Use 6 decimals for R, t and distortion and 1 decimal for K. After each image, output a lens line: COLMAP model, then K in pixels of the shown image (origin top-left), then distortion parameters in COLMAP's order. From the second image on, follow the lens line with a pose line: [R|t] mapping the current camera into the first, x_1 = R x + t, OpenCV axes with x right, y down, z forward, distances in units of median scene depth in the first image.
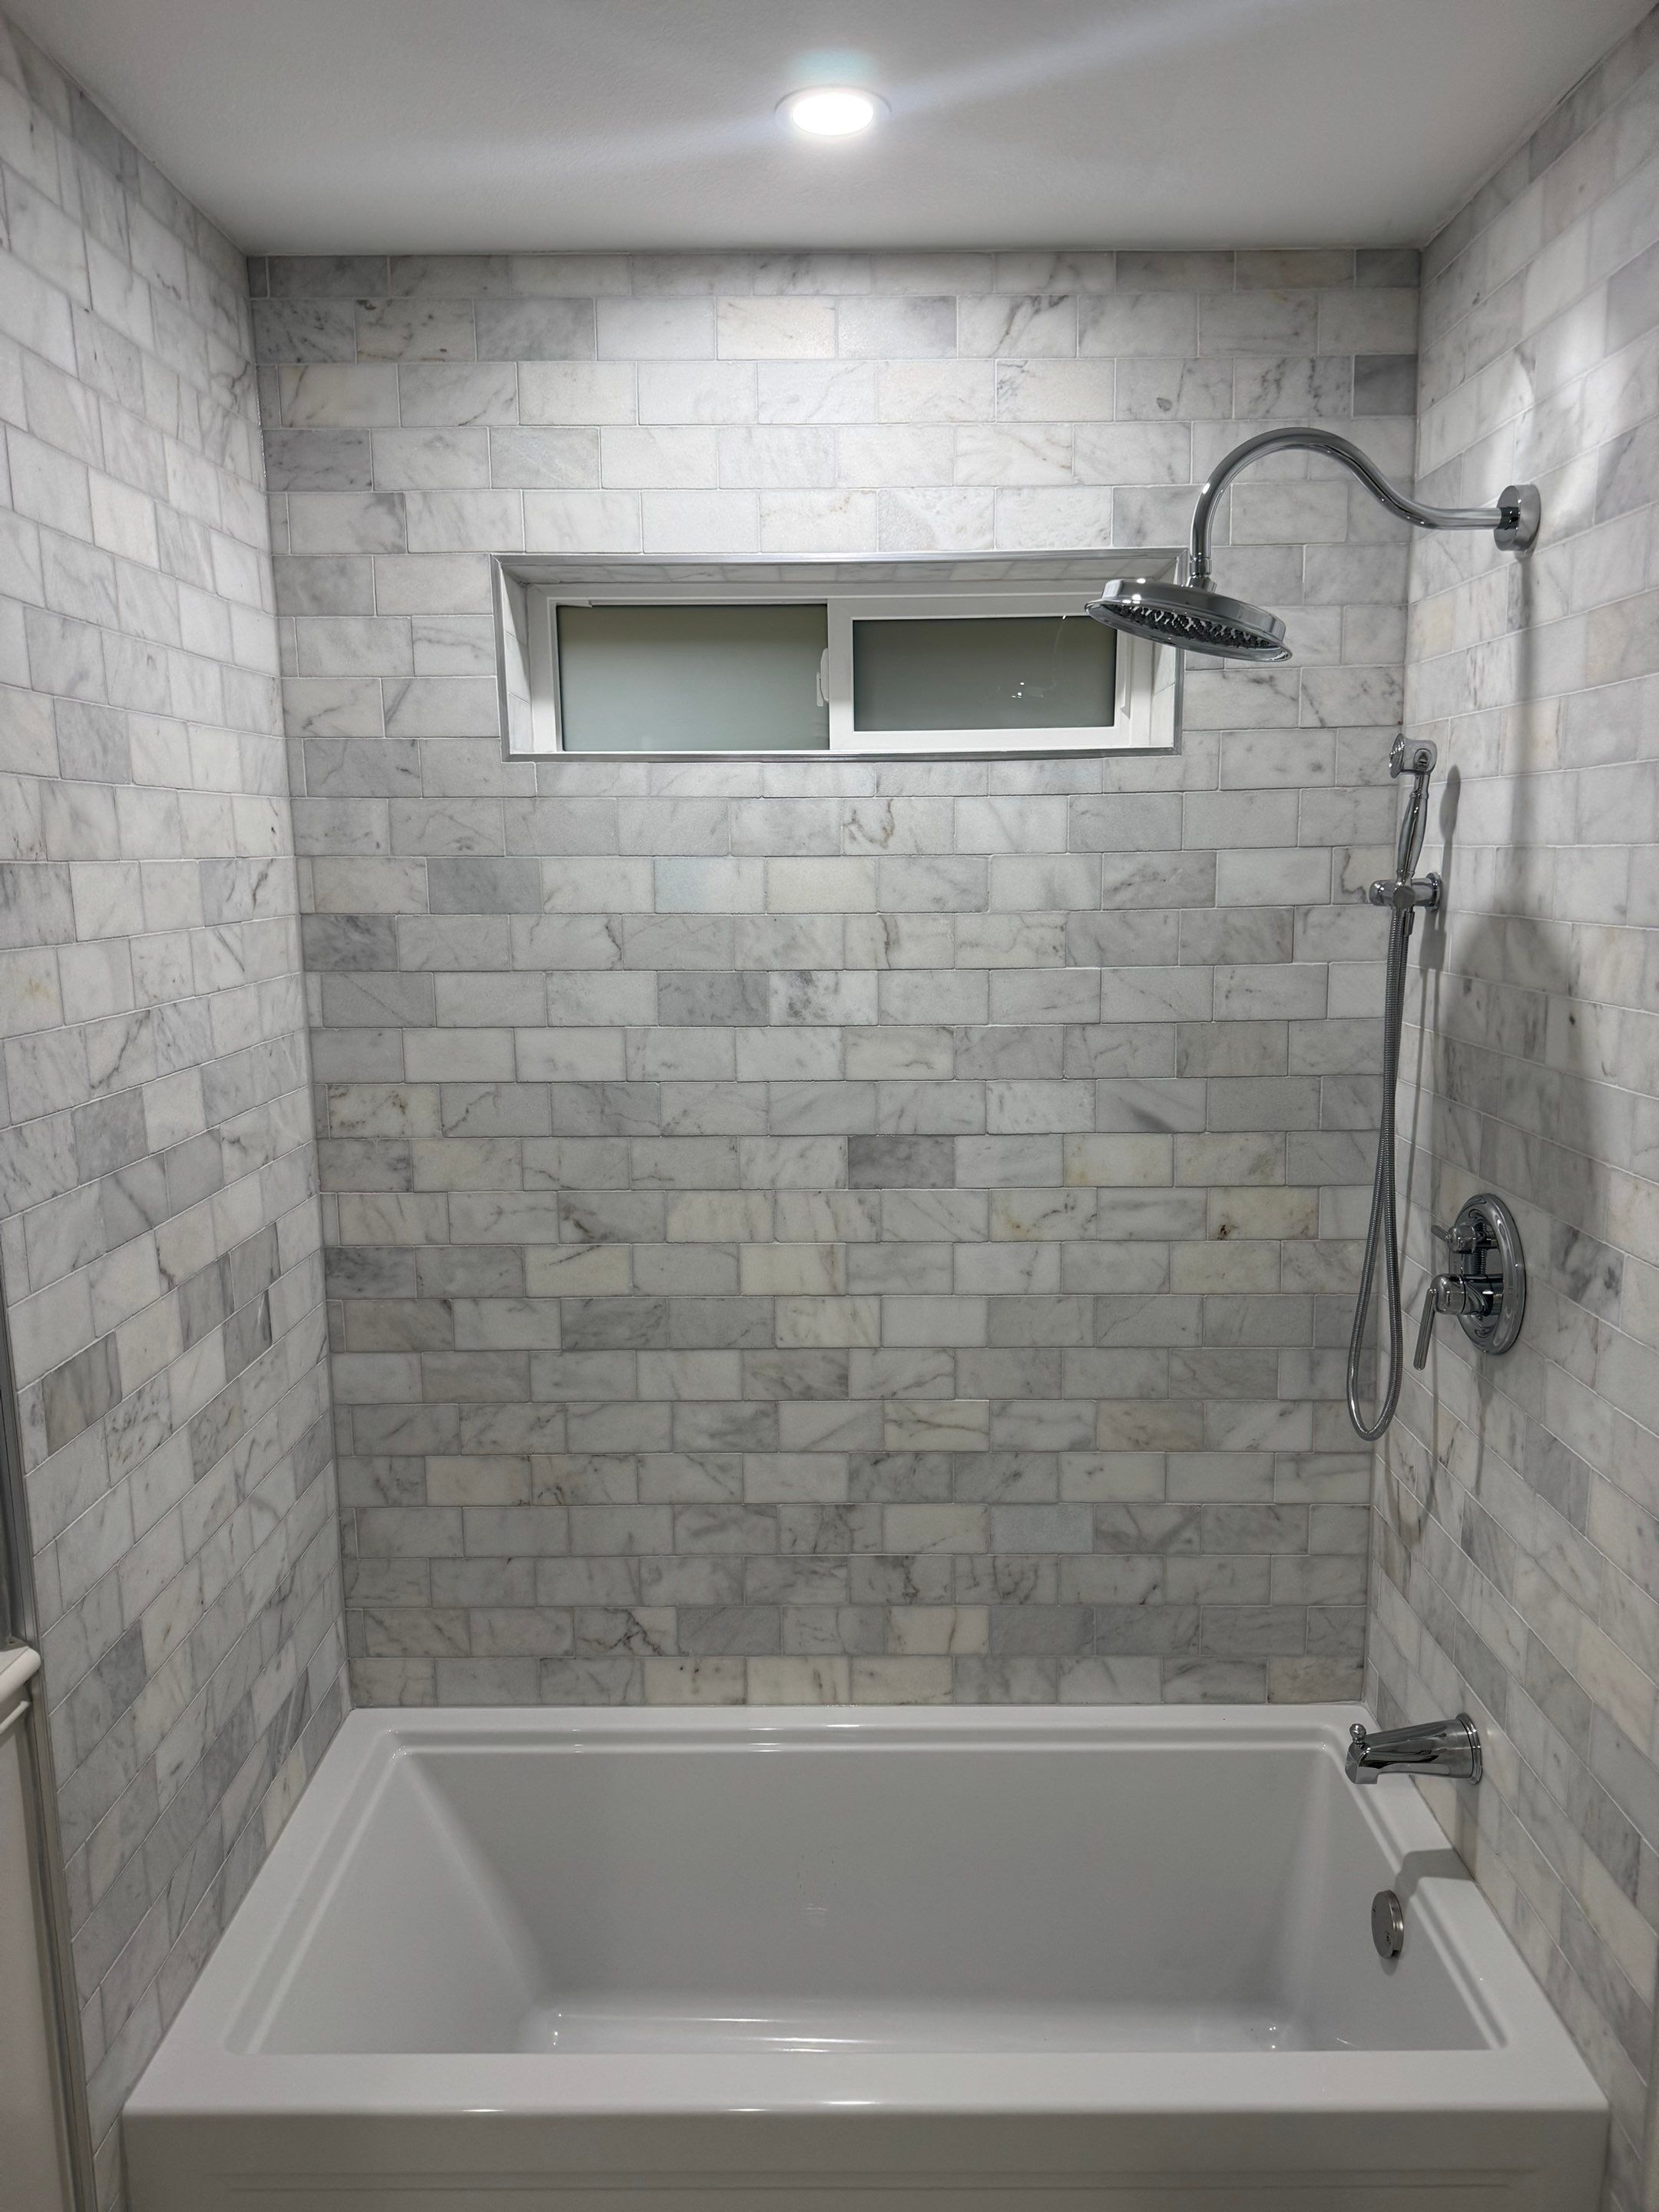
lens RADIAL K [[1545.2, 0, 824.6], [0, 1545.2, 1111.5], [0, 0, 1]] dist [0.169493, -0.310641]
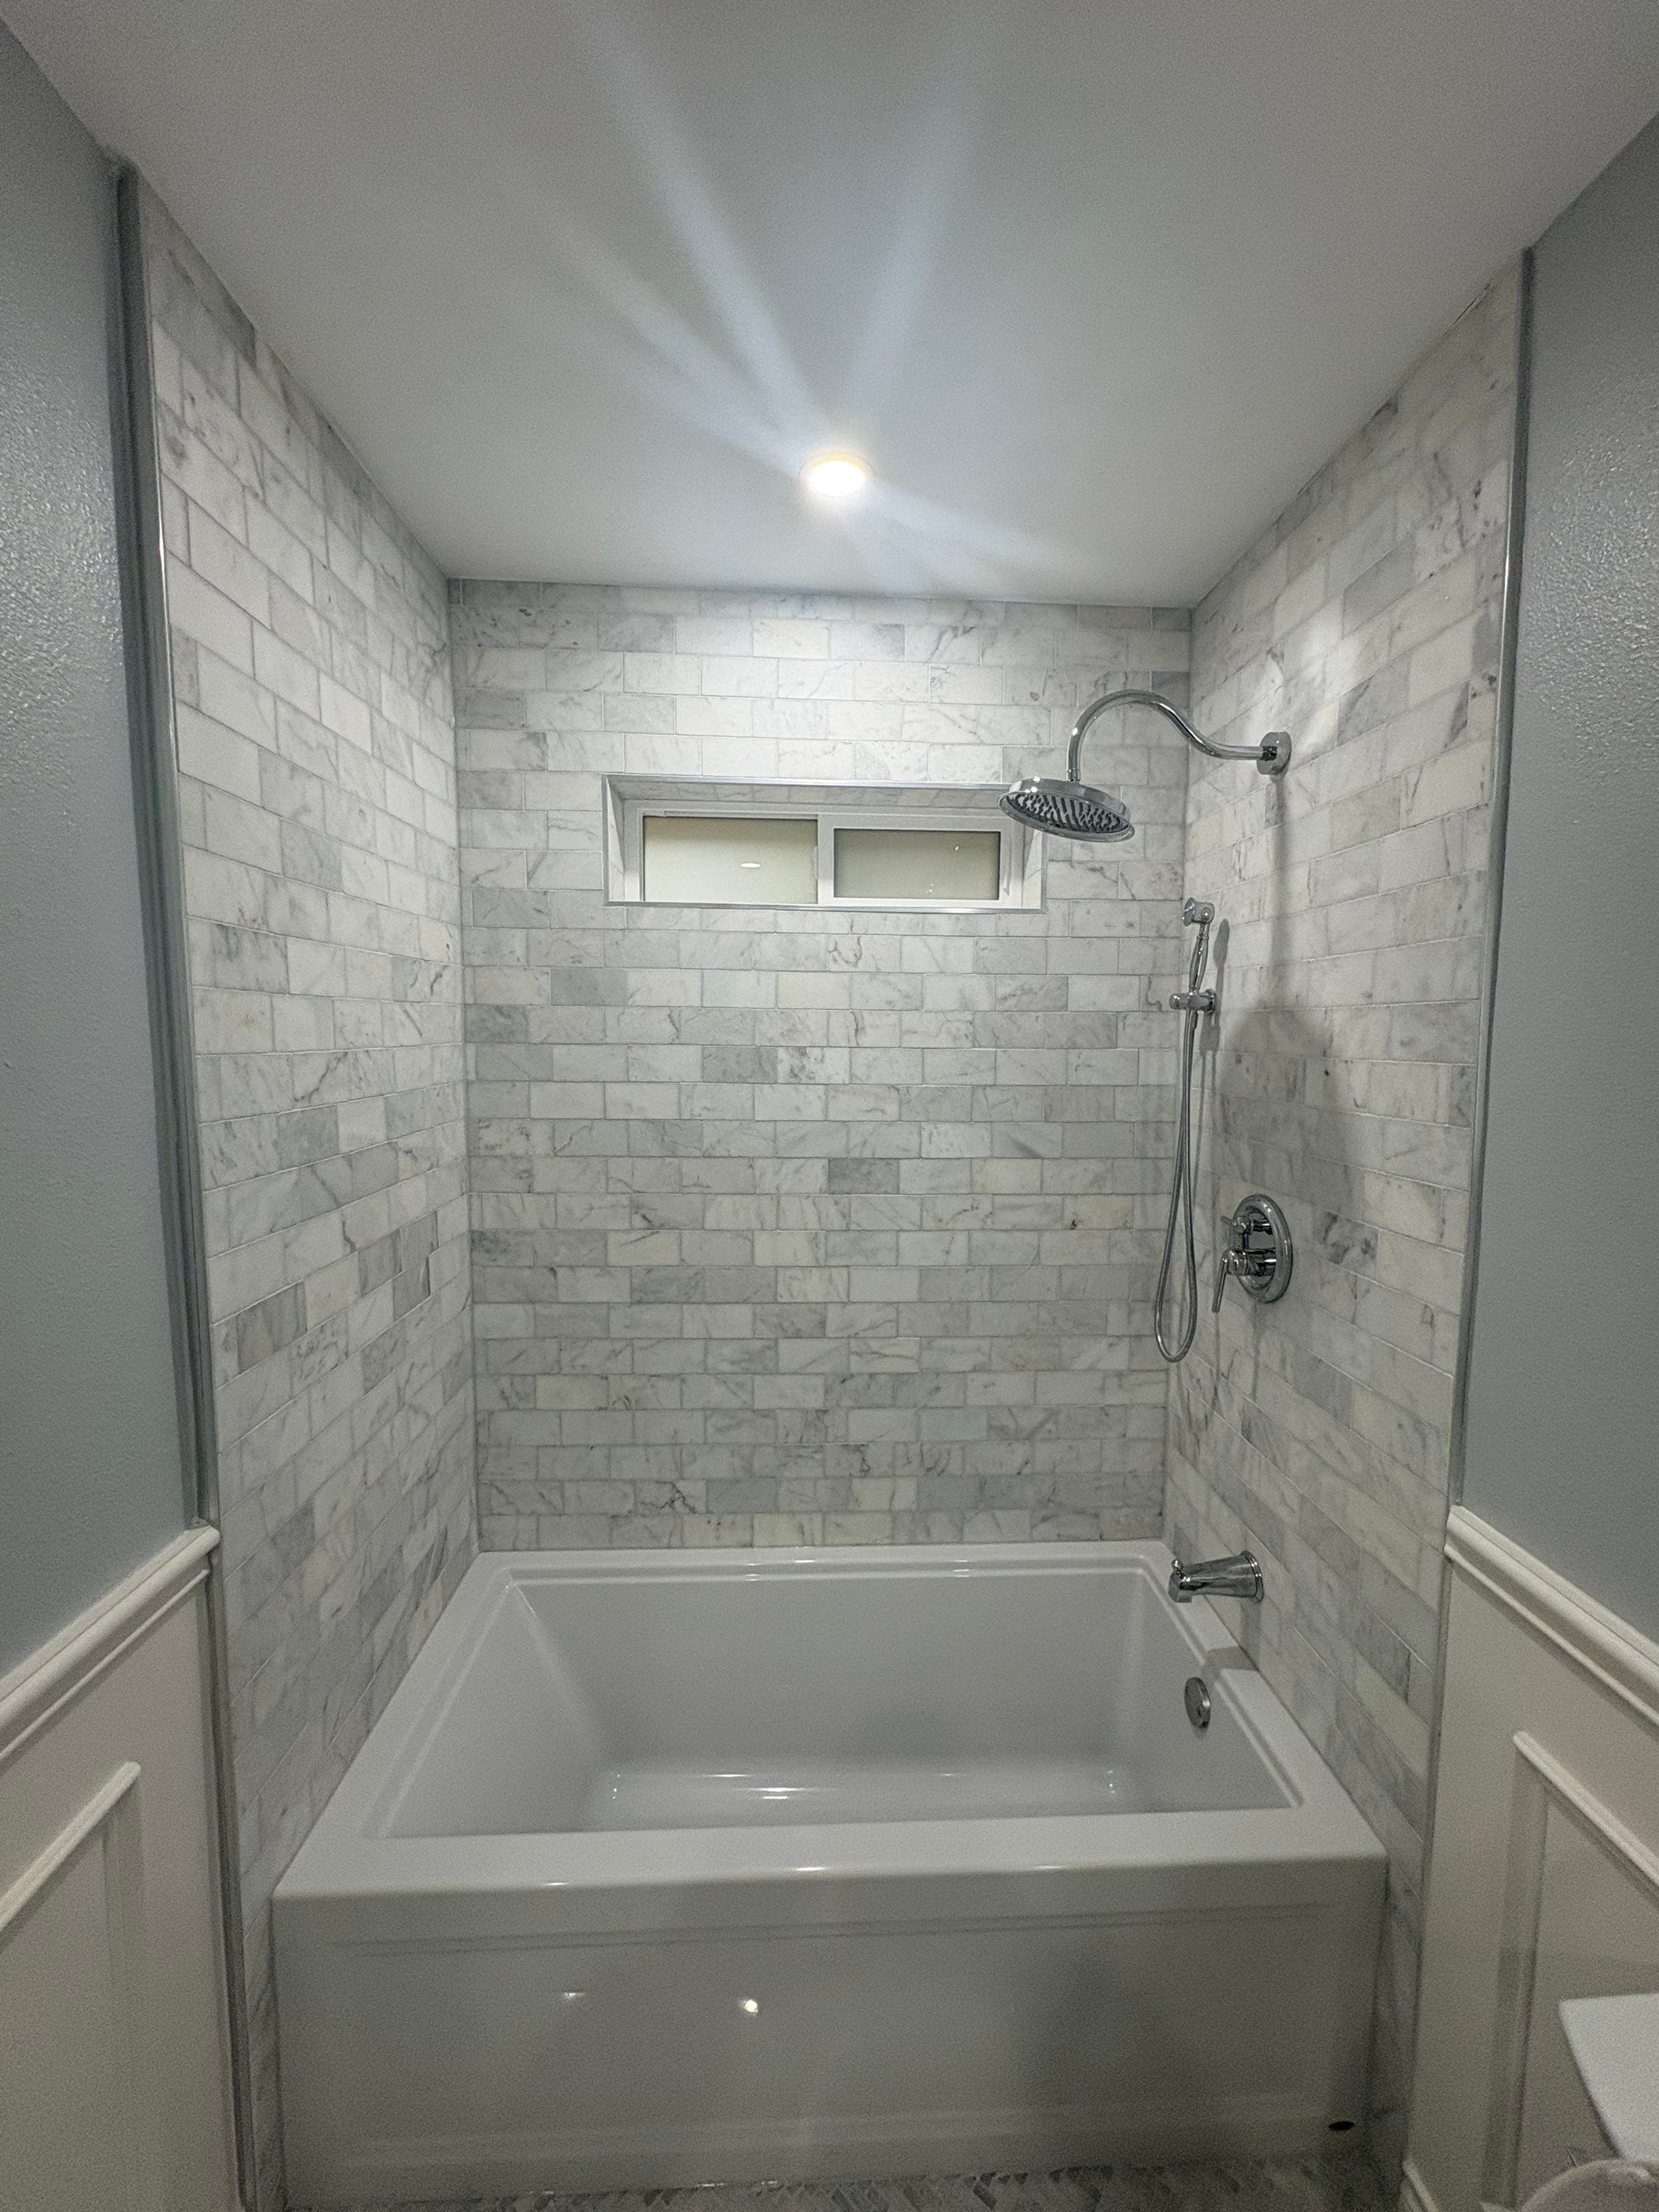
lens RADIAL K [[882.2, 0, 833.9], [0, 882.2, 1103.3], [0, 0, 1]] dist [0.000958, 0.000046]
pose [[0.998267, 0.014931, 0.056924, -0.028840], [-0.010231, 0.996582, -0.081973, 0.032775], [-0.057953, 0.081249, 0.995008, 0.151736]]
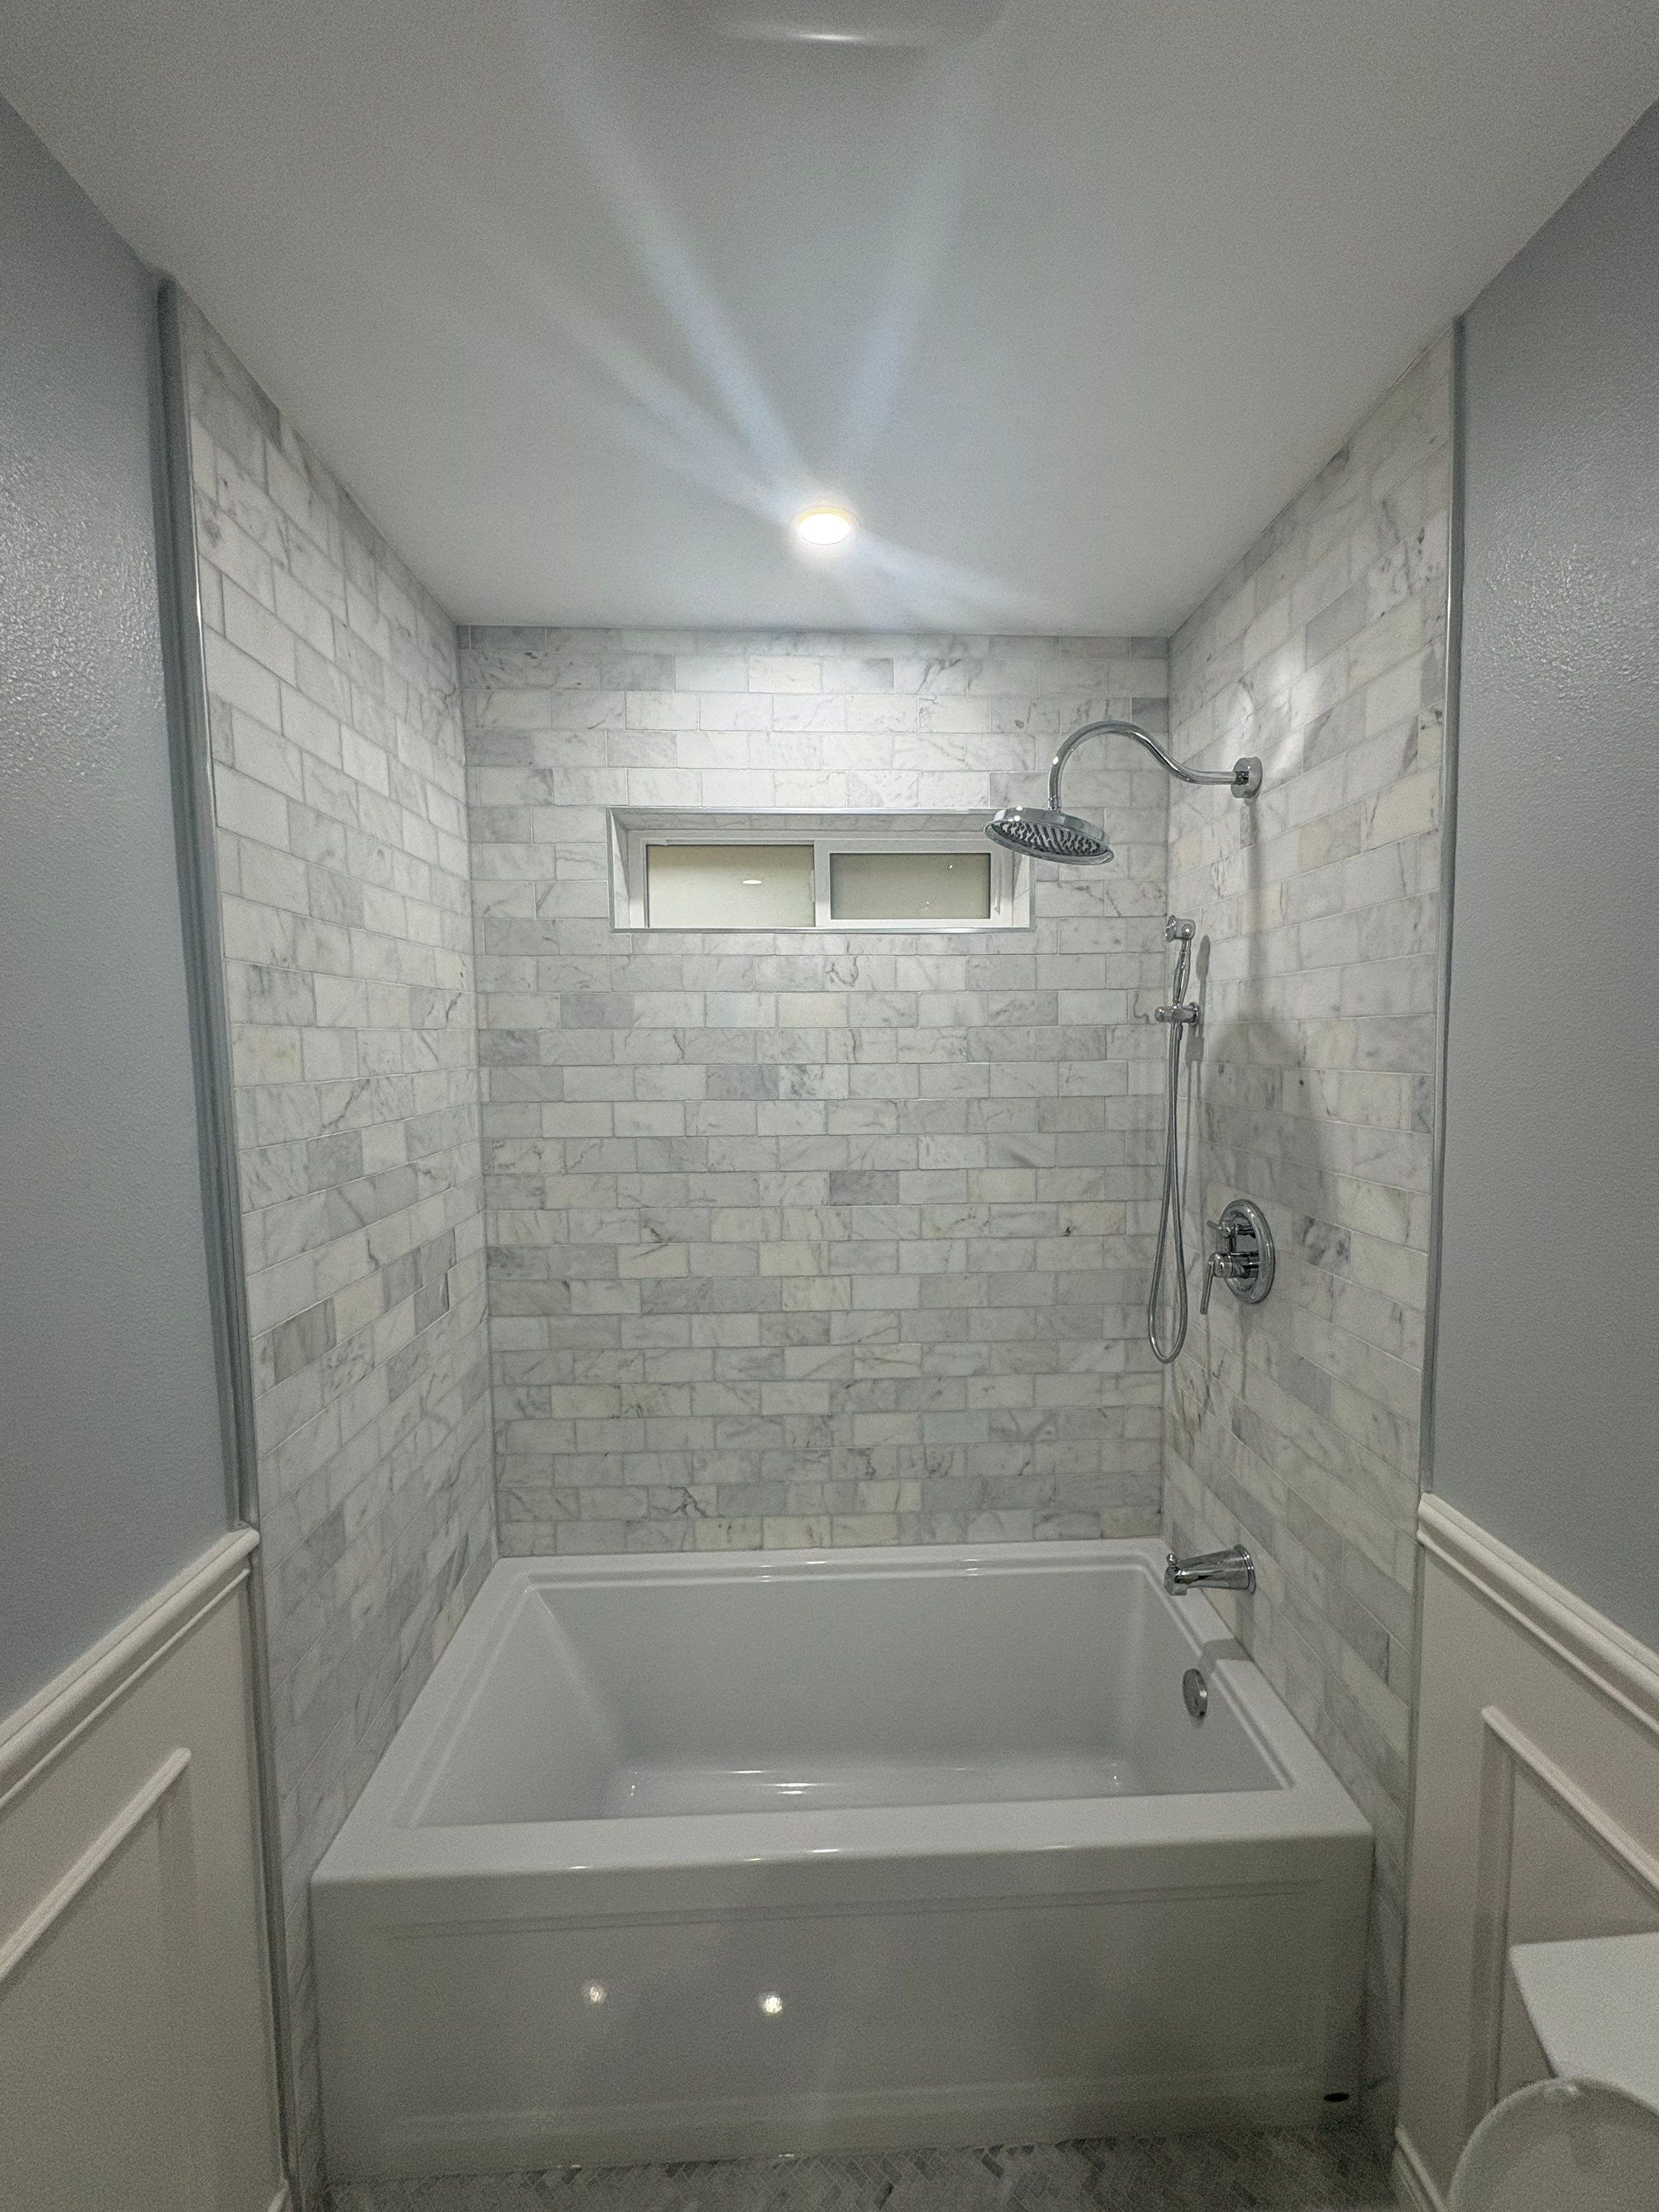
lens RADIAL K [[882.2, 0, 833.9], [0, 882.2, 1103.3], [0, 0, 1]] dist [0.000958, 0.000046]
pose [[0.998818, -0.001923, 0.048570, -0.023153], [0.006453, 0.995618, -0.093288, 0.030655], [-0.048178, 0.093492, 0.994454, 0.118988]]
